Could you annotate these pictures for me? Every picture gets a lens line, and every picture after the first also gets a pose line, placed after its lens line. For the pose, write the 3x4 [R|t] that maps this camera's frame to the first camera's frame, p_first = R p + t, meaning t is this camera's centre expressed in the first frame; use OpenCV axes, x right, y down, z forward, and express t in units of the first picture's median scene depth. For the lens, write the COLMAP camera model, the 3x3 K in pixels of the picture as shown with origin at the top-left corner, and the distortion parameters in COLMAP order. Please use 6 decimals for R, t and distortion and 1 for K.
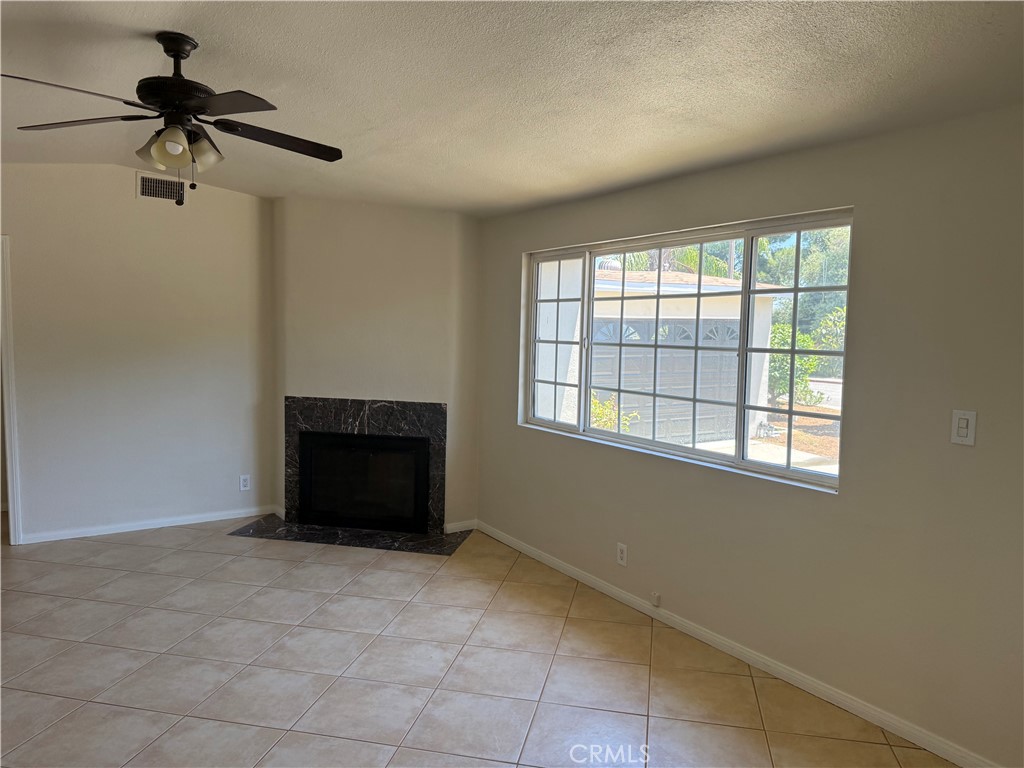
lens RADIAL K [[726.6, 0, 507.3], [0, 726.6, 381.9], [0, 0, 1]] dist [0.154475, -0.279394]
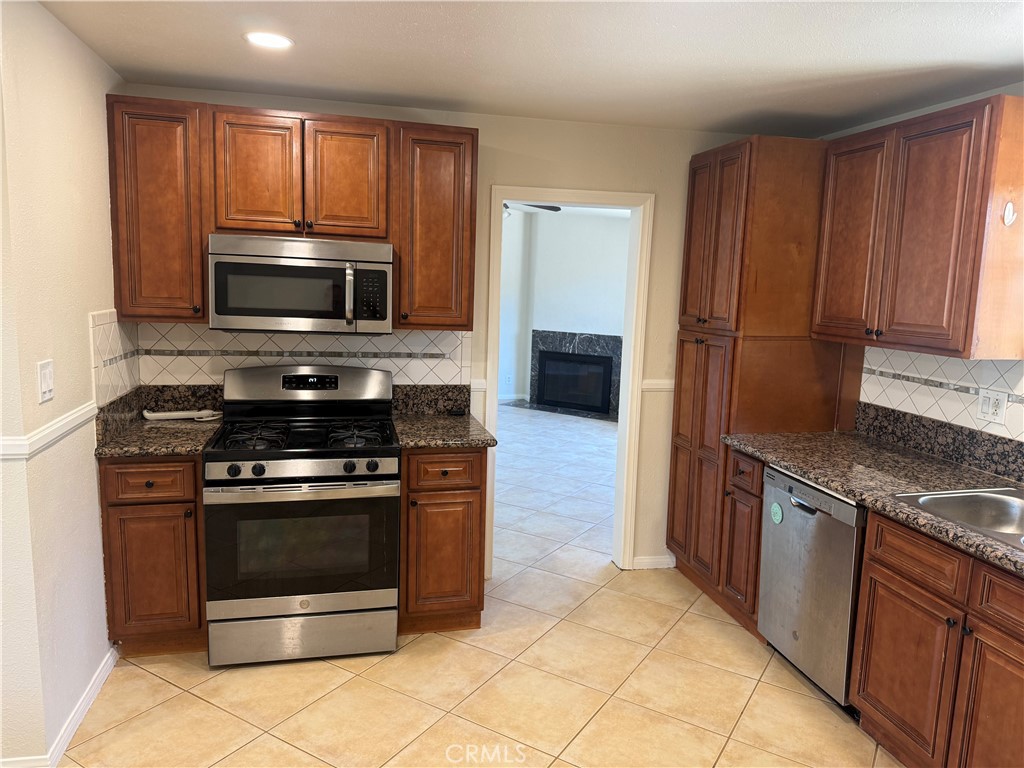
lens RADIAL K [[714.4, 0, 512.0], [0, 714.4, 384.0], [0, 0, 1]] dist [0.095346, -0.139790]
pose [[0.944555, 0.058043, -0.323181, 0.240933], [-0.042133, 0.997540, 0.056017, 0.065437], [0.325638, -0.039295, 0.944678, -0.721955]]
